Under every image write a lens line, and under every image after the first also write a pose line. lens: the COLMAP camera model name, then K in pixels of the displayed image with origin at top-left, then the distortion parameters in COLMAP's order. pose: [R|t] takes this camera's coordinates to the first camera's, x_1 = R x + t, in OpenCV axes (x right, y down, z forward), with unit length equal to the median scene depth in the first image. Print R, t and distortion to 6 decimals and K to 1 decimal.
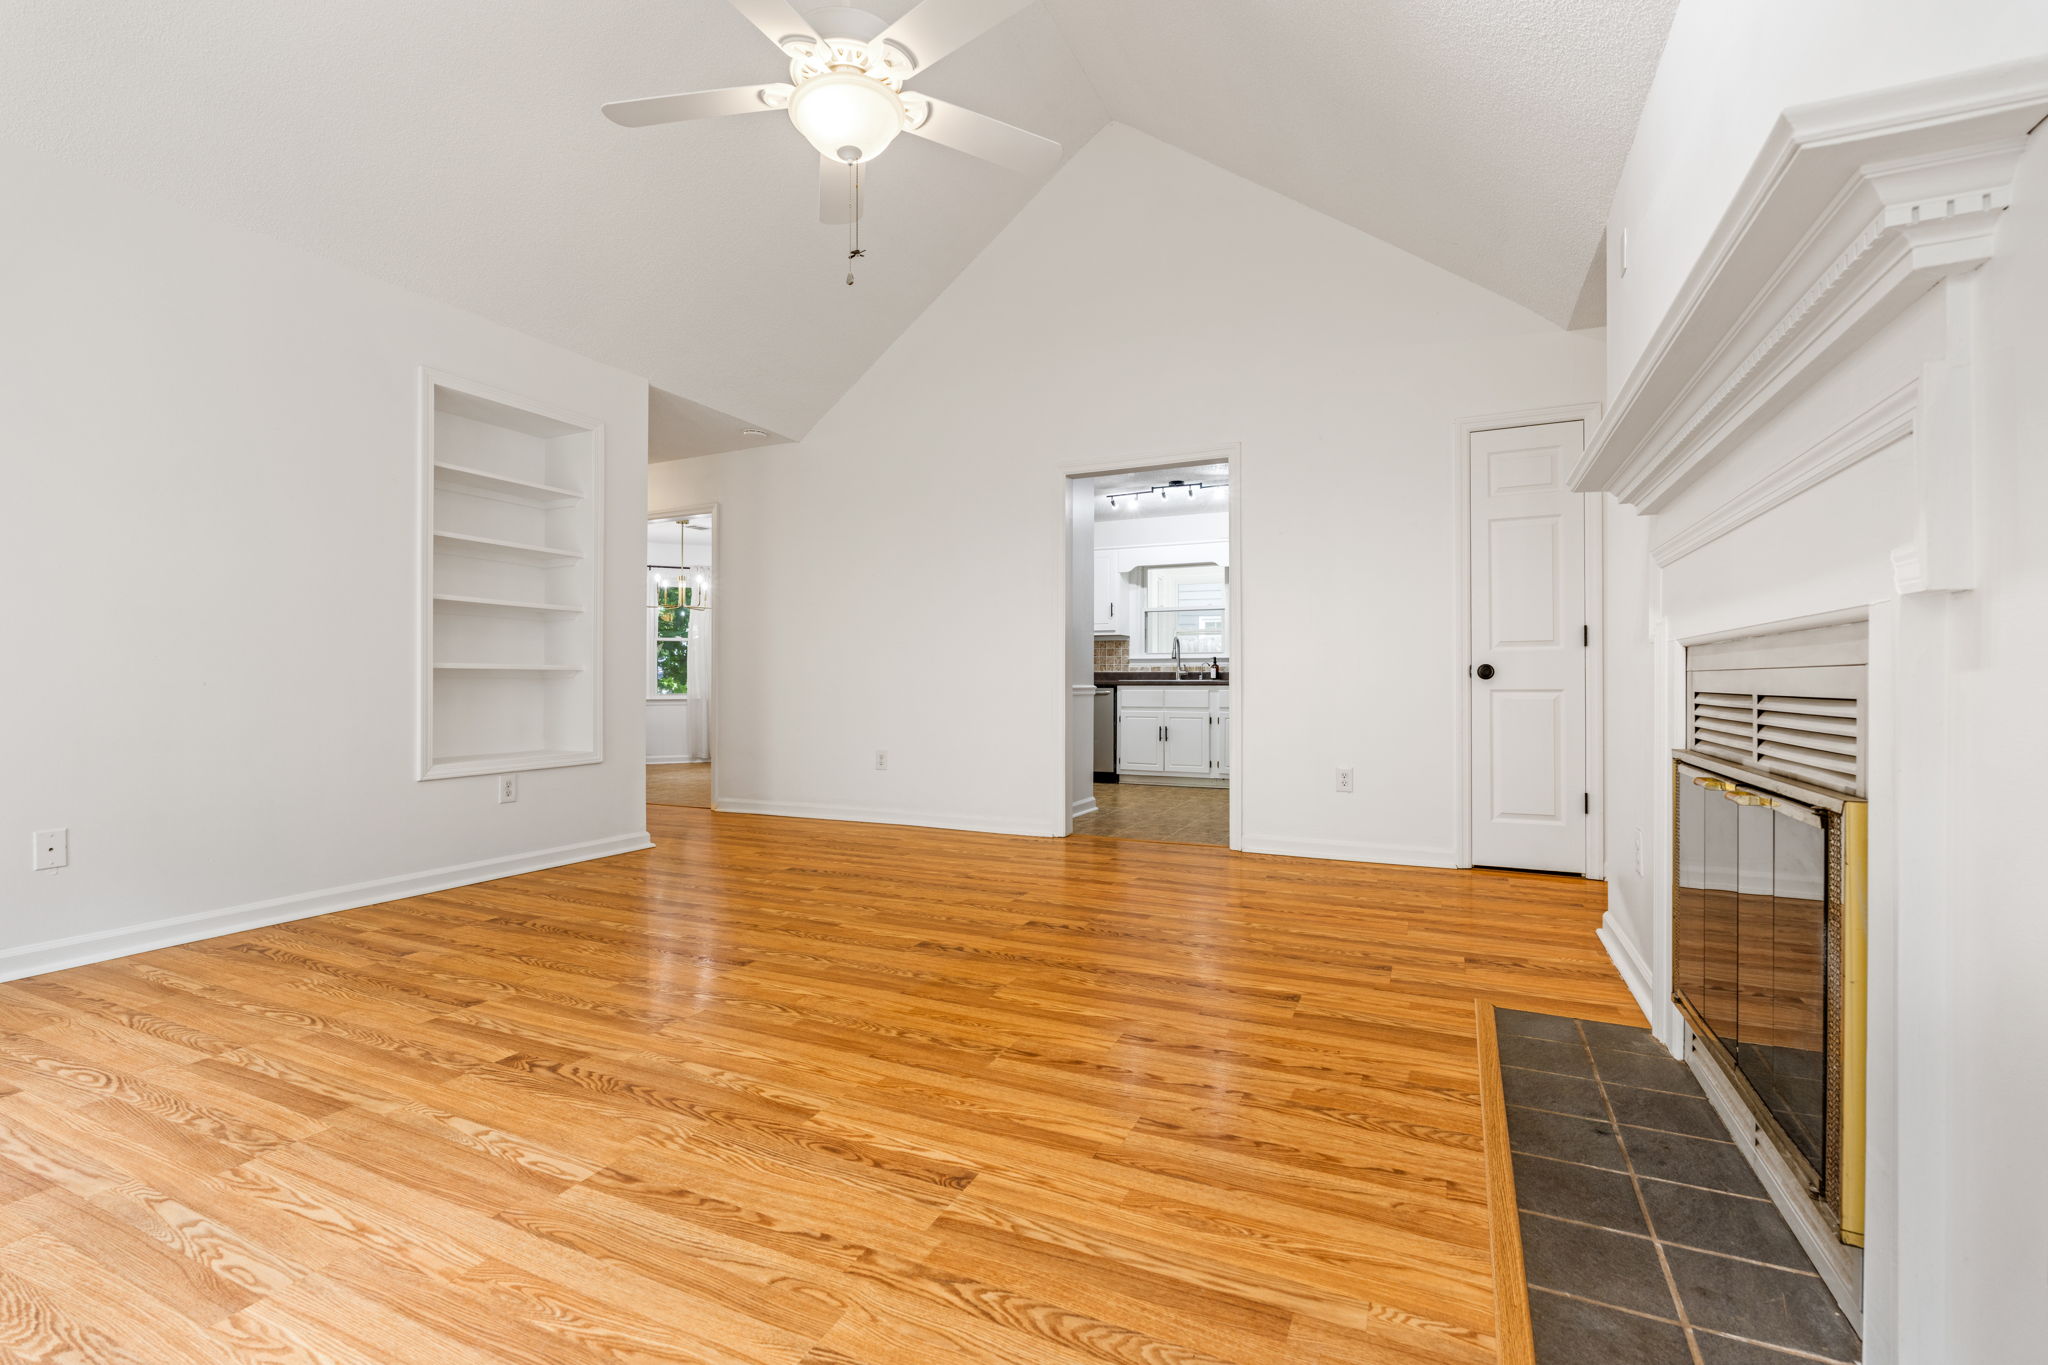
lens RADIAL K [[881.1, 0, 1030.0], [0, 881.1, 684.9], [0, 0, 1]] dist [0.001017, -0.000484]
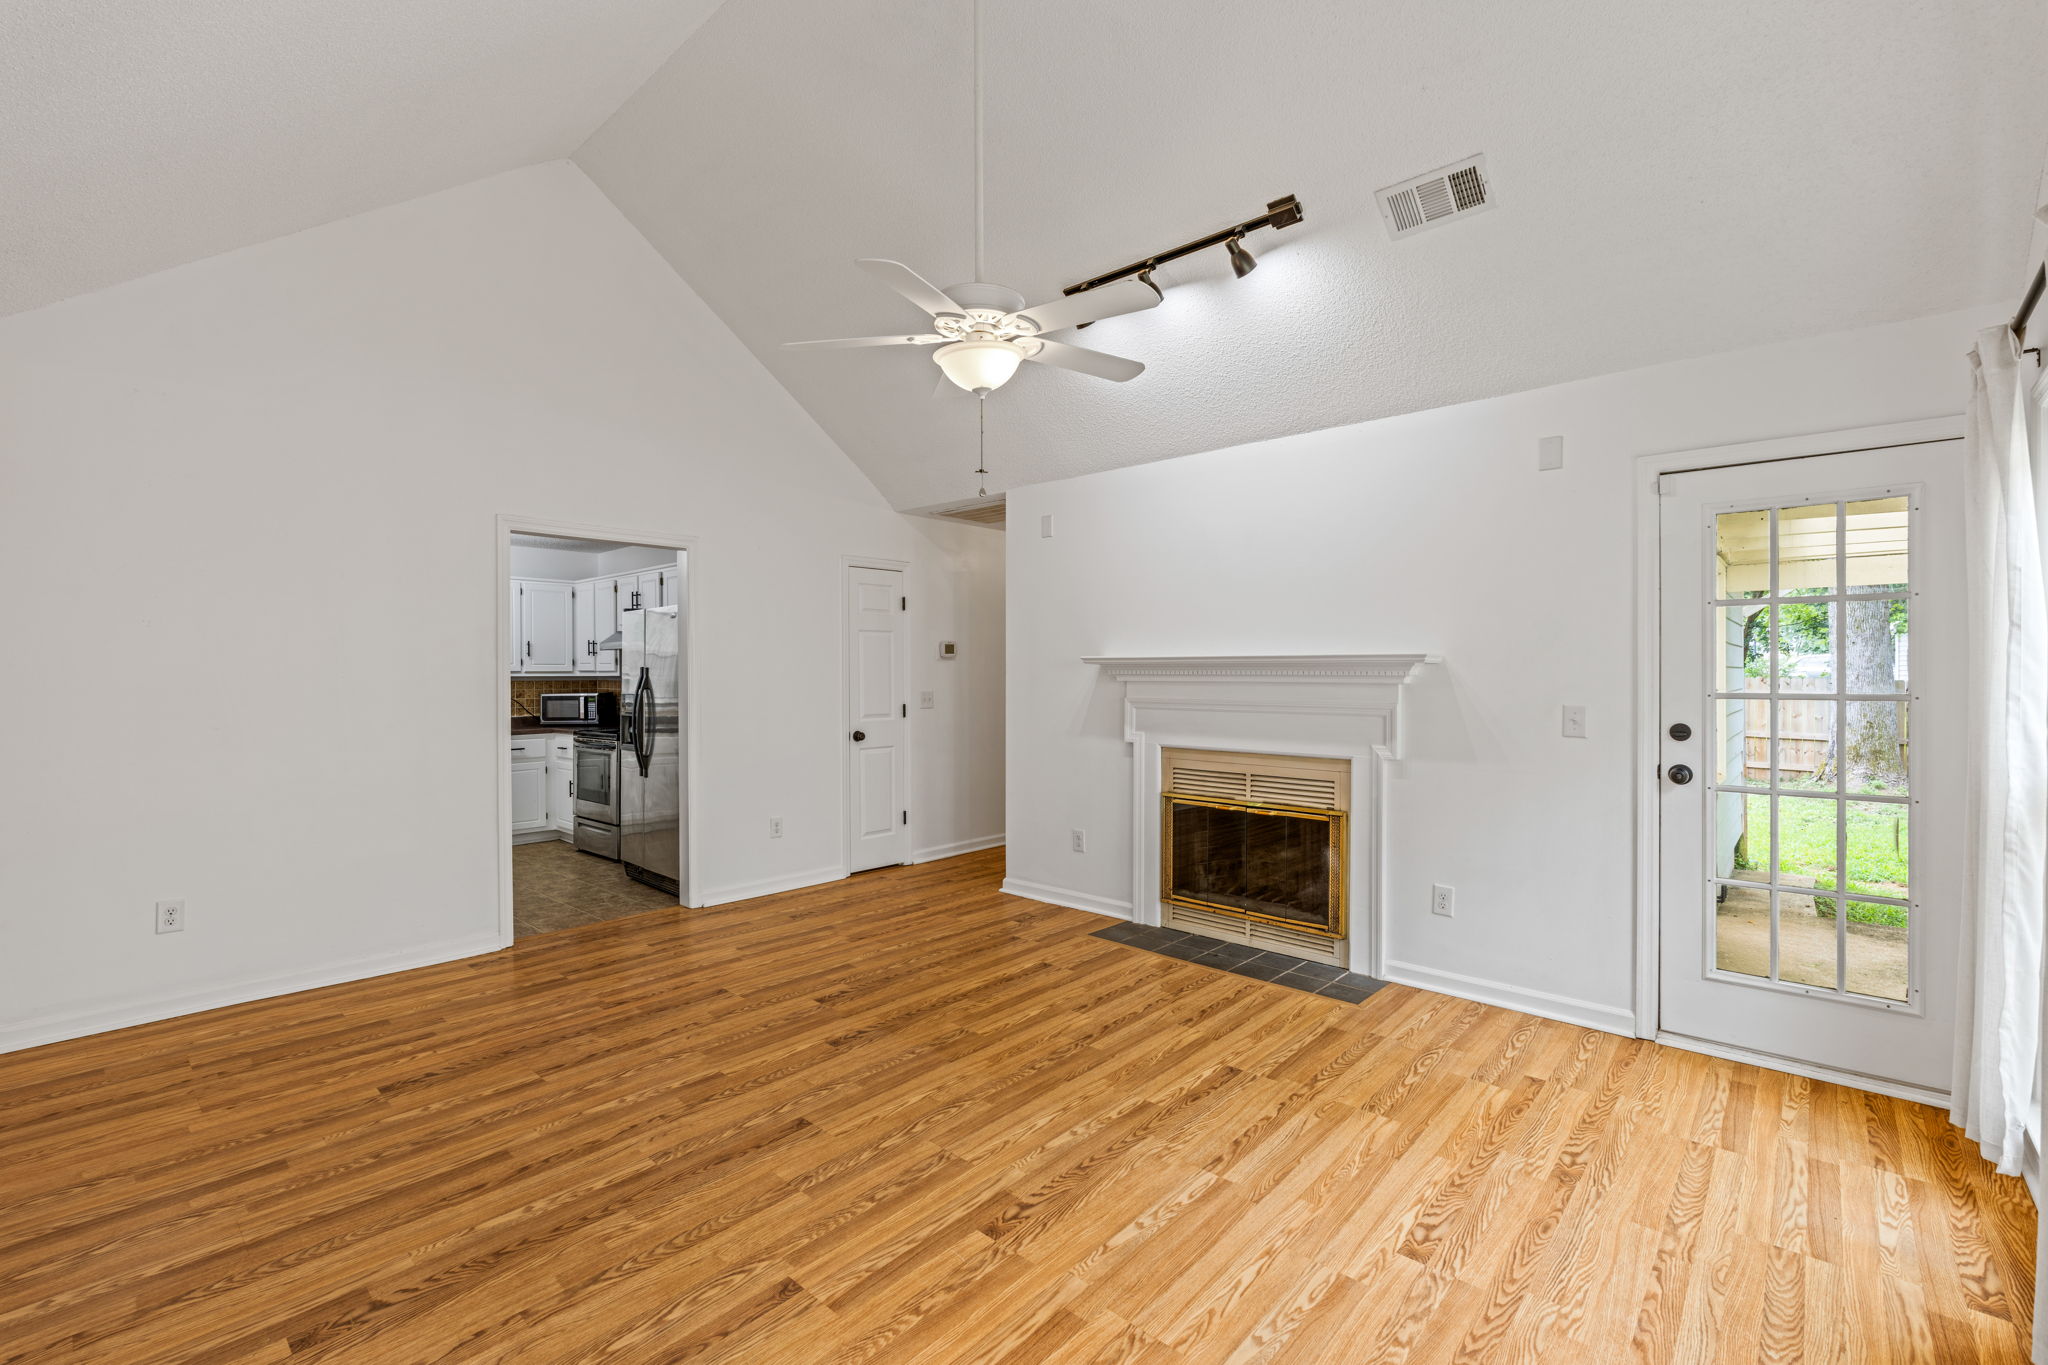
lens RADIAL K [[881.1, 0, 1016.1], [0, 881.1, 675.0], [0, 0, 1]] dist [0.001017, -0.000484]
pose [[0.299658, 0.004837, 0.954034, -1.531675], [-0.002668, 0.999987, -0.004232, -0.216136], [-0.954043, -0.001277, 0.299667, 0.652513]]
